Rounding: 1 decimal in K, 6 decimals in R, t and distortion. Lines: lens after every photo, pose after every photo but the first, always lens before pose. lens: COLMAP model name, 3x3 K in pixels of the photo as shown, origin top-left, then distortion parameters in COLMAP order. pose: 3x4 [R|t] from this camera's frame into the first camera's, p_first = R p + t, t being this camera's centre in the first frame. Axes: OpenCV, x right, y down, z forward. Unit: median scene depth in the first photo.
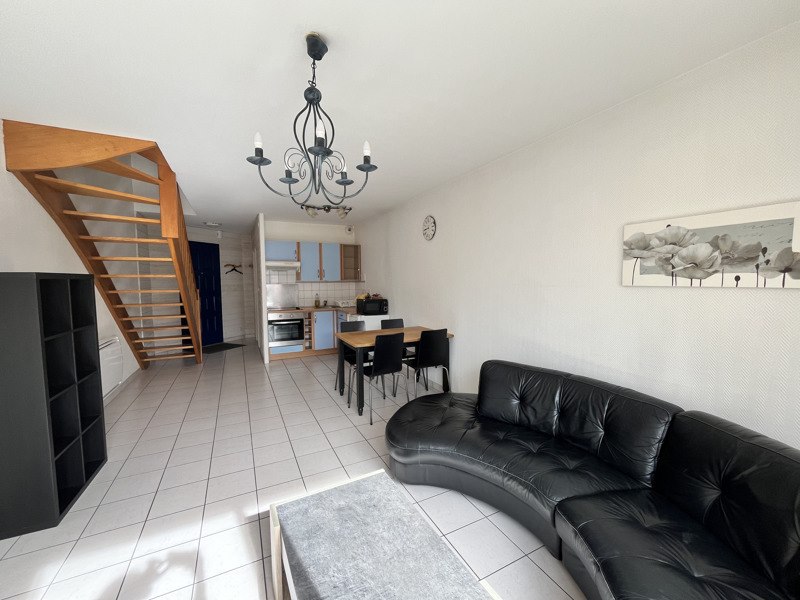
lens RADIAL K [[325.4, 0, 401.5], [0, 325.4, 300.7], [0, 0, 1]] dist [-0.000983, -0.000301]
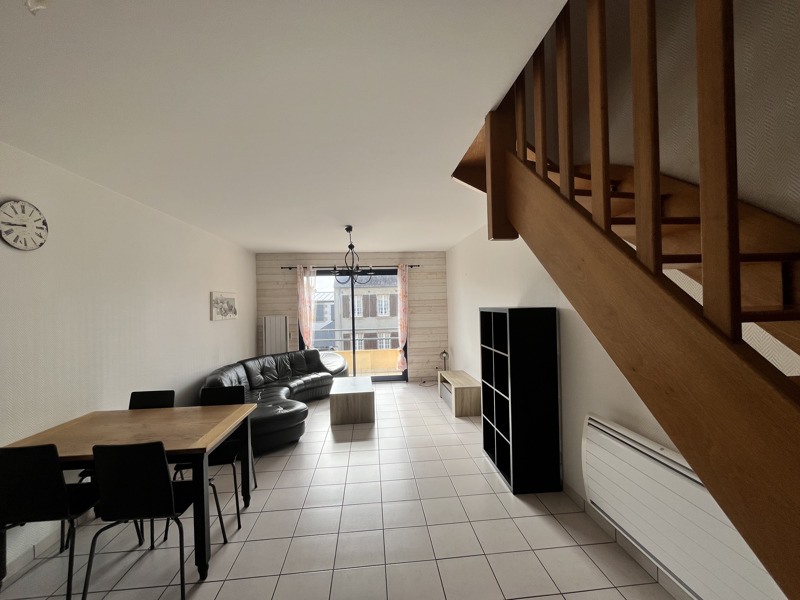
lens RADIAL K [[325.4, 0, 401.5], [0, 325.4, 300.7], [0, 0, 1]] dist [-0.000983, -0.000301]
pose [[-0.930604, 0.030188, 0.364782, -0.441307], [0.052501, 0.997297, 0.051404, -0.079267], [-0.362244, 0.066988, -0.929673, 0.911749]]
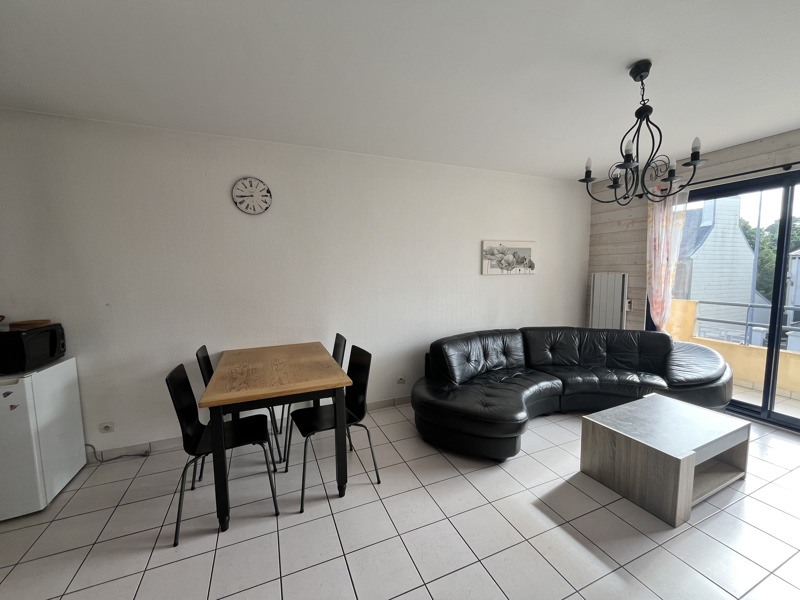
lens RADIAL K [[325.4, 0, 401.5], [0, 325.4, 300.7], [0, 0, 1]] dist [-0.000983, -0.000301]
pose [[0.065457, -0.090189, 0.993771, -0.415775], [0.077868, 0.993332, 0.085020, -0.033039], [-0.994813, 0.071818, 0.072043, 0.485936]]
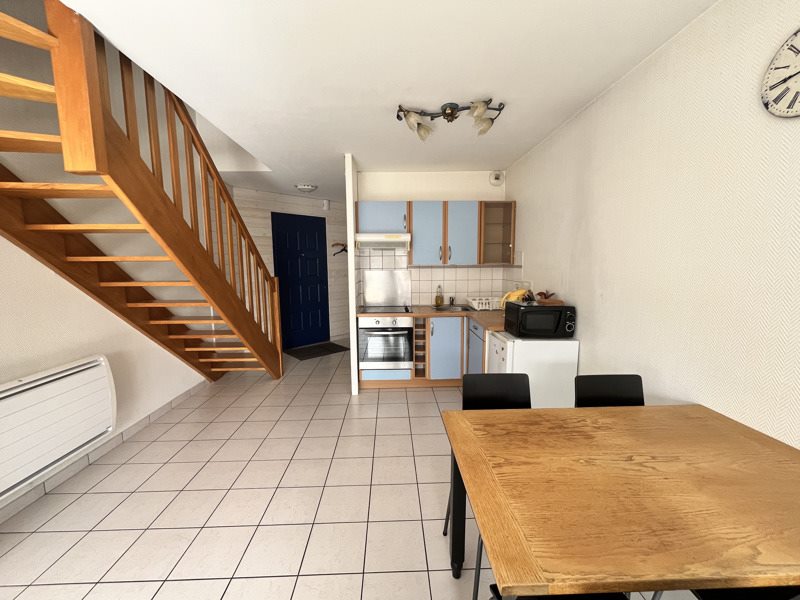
lens RADIAL K [[325.4, 0, 401.5], [0, 325.4, 300.7], [0, 0, 1]] dist [-0.000983, -0.000301]
pose [[0.906511, 0.048239, -0.419417, -0.069408], [-0.025433, 0.997886, 0.059801, -0.031879], [0.421415, -0.043544, 0.905822, 0.451972]]
